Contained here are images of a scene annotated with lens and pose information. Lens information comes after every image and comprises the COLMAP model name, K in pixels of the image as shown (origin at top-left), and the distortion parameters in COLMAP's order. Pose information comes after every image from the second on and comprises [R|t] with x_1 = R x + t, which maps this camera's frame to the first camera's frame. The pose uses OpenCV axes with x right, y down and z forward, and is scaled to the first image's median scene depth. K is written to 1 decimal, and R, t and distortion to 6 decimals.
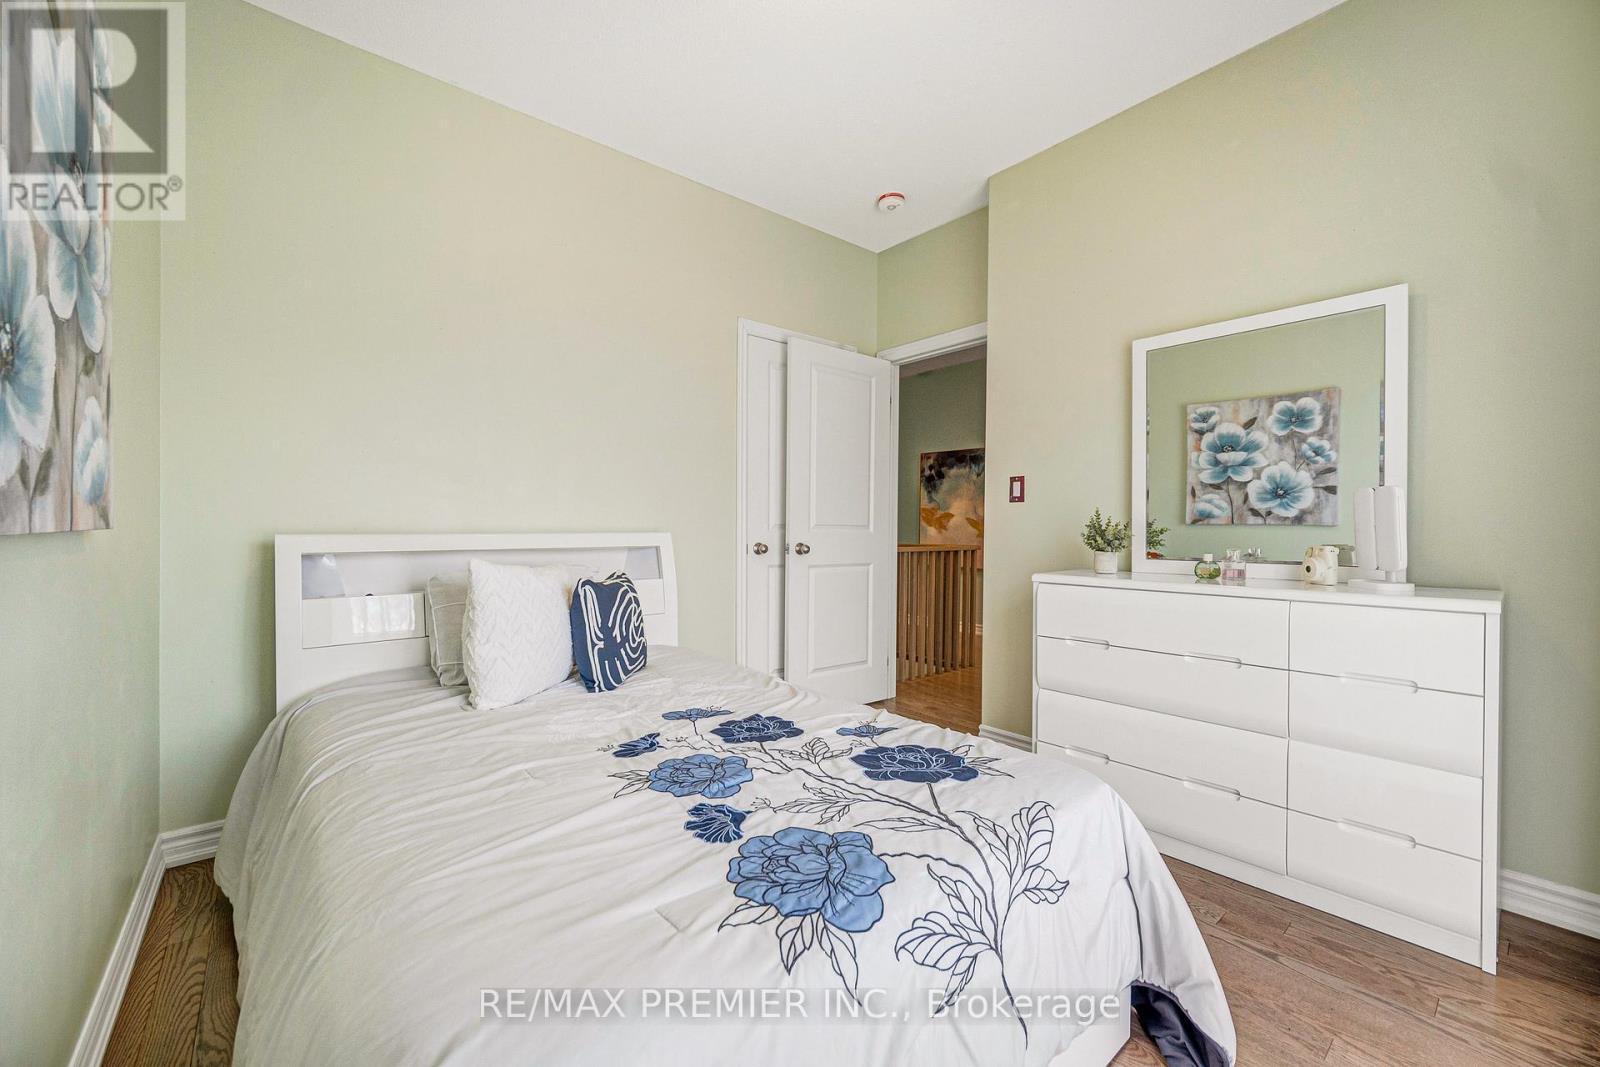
lens RADIAL K [[675.1, 0, 790.8], [0, 675.1, 530.7], [0, 0, 1]] dist [0.016177, 0.000095]
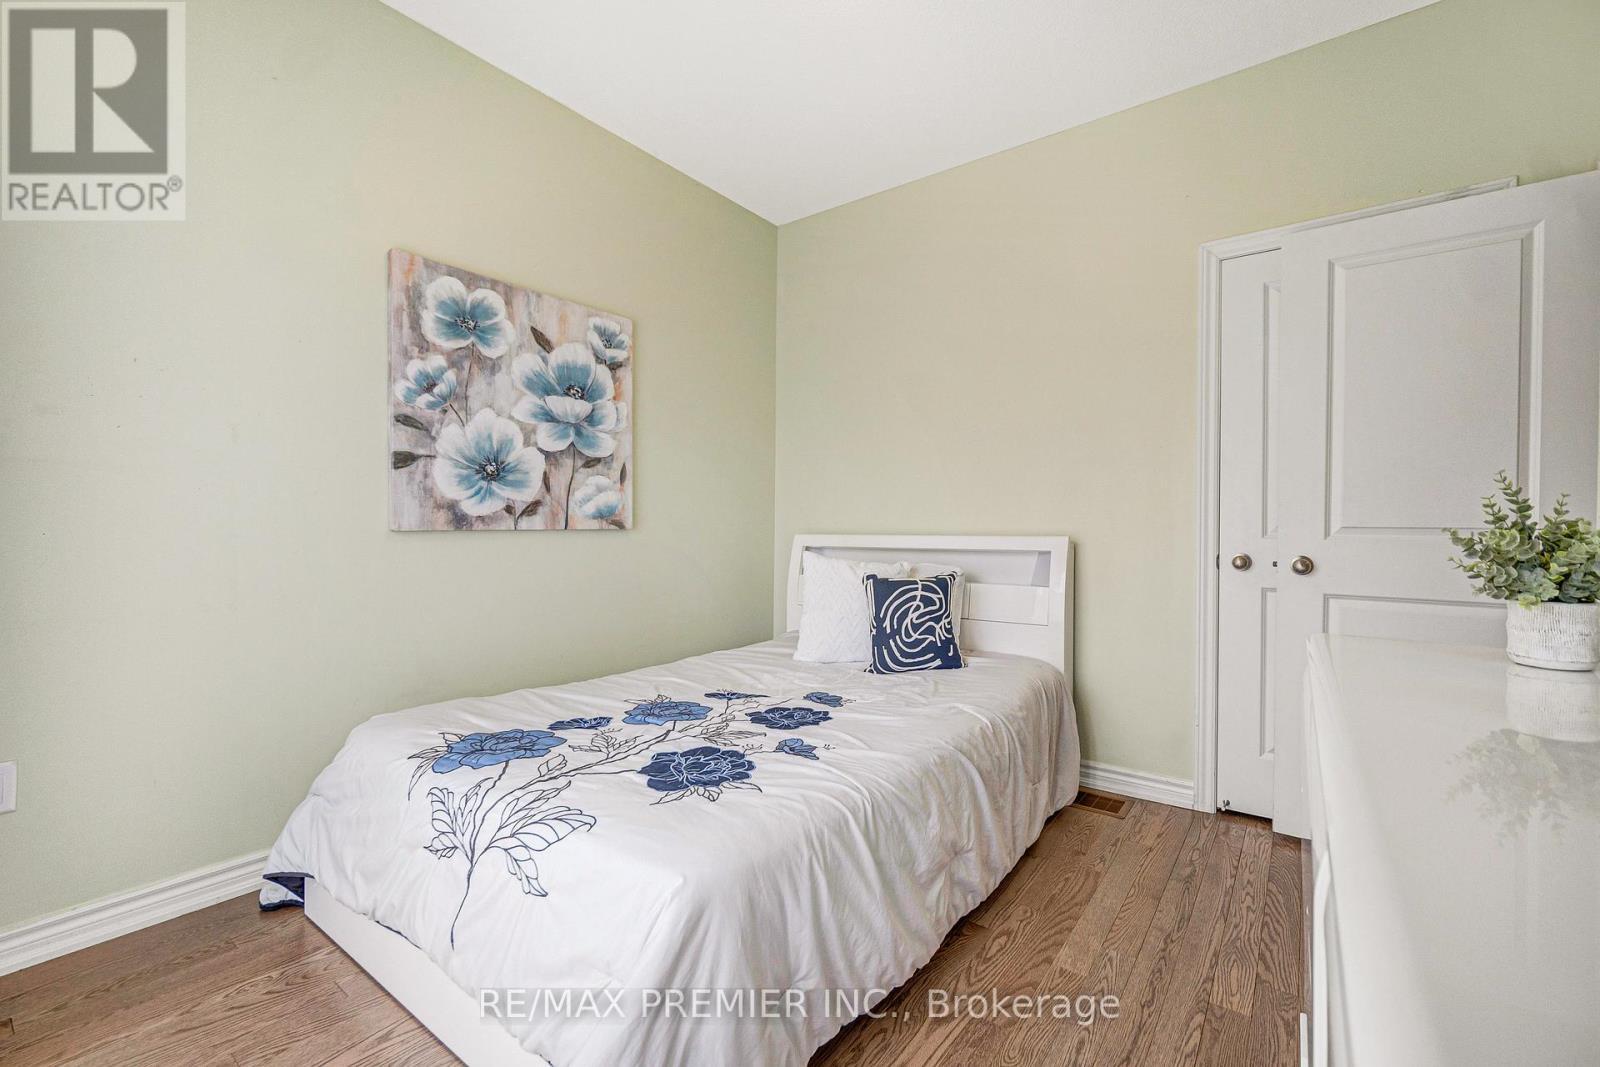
lens RADIAL K [[653.9, 0, 803.7], [0, 653.9, 532.8], [0, 0, 1]] dist [-0.002547, -0.000108]
pose [[0.216328, 0.001877, -0.976319, 1.079718], [-0.011601, 0.999932, -0.000648, 0.004374], [0.976252, 0.011467, 0.216335, 0.896731]]
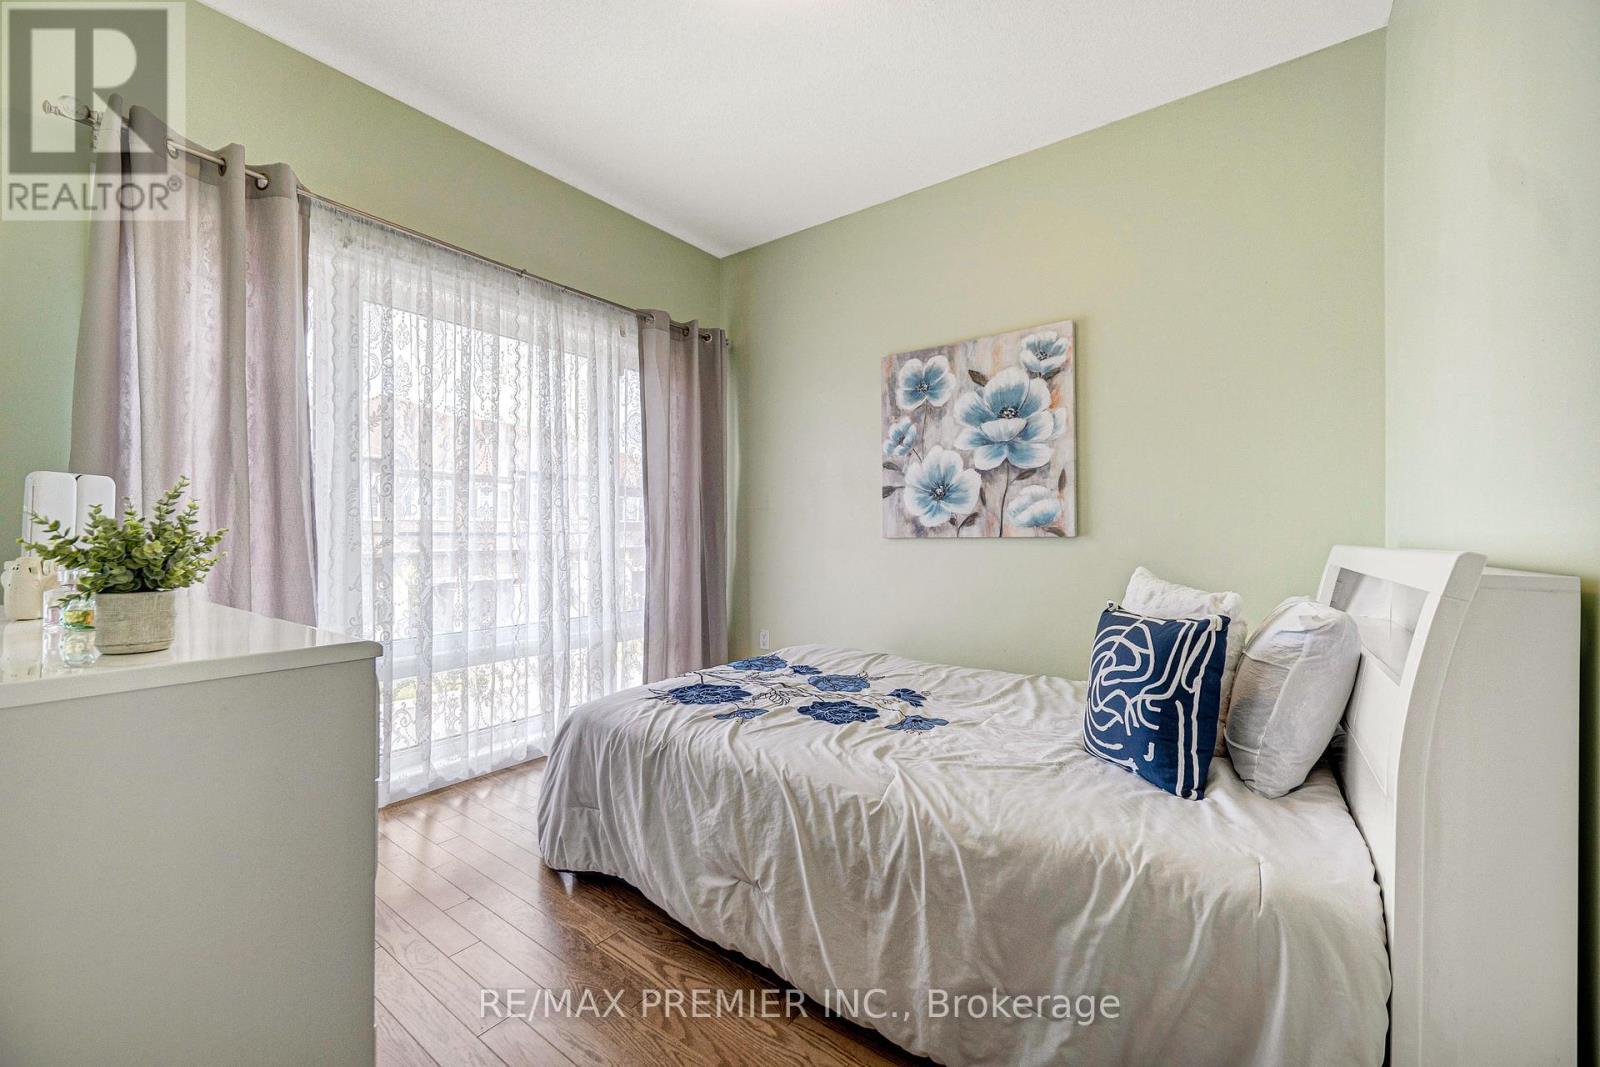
lens RADIAL K [[617.8, 0, 812.0], [0, 617.8, 531.5], [0, 0, 1]] dist [-0.000127, 0.000066]
pose [[-0.966669, -0.007586, -0.255918, 0.294577], [-0.007743, 0.999970, -0.000394, -0.009299], [0.255914, 0.001601, -0.966698, 2.236121]]
